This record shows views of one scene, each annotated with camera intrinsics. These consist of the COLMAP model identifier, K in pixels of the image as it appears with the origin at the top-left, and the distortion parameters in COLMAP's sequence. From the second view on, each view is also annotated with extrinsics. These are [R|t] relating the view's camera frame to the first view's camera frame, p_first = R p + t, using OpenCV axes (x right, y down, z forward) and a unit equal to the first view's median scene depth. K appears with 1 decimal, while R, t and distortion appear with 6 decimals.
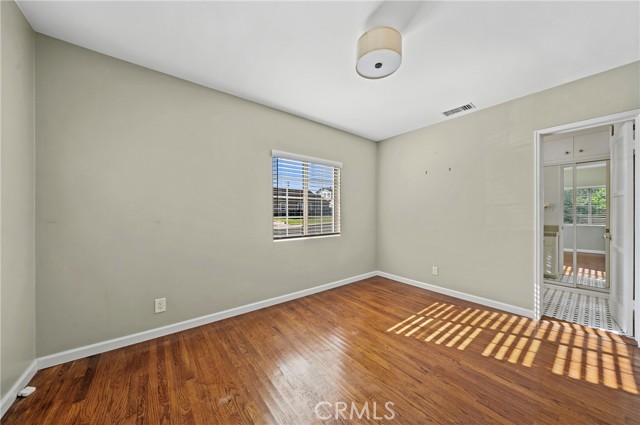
lens RADIAL K [[222.0, 0, 318.6], [0, 222.0, 214.0], [0, 0, 1]] dist [-0.002087, -0.000050]
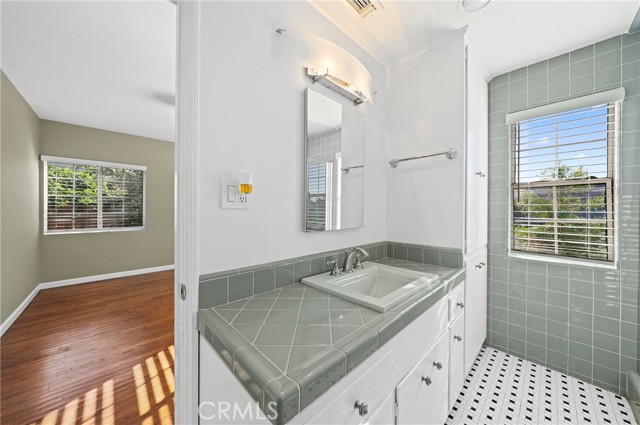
lens RADIAL K [[222.0, 0, 318.6], [0, 222.0, 214.0], [0, 0, 1]] dist [-0.002087, -0.000050]
pose [[0.084031, 0.024568, -0.996160, 1.877703], [-0.009663, 0.999669, 0.023839, -0.027177], [0.996416, 0.007623, 0.084240, 1.636016]]
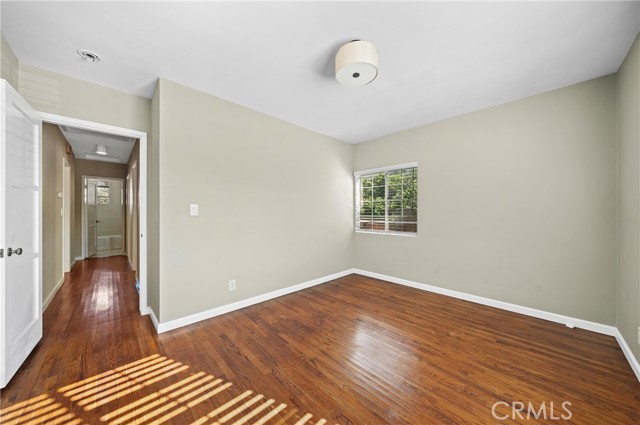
lens RADIAL K [[222.0, 0, 318.6], [0, 222.0, 214.0], [0, 0, 1]] dist [-0.002087, -0.000050]
pose [[-0.995094, -0.002811, -0.098898, 0.512735], [-0.003863, 0.999938, 0.010444, -0.010598], [0.098863, 0.010775, -0.995043, 1.889513]]
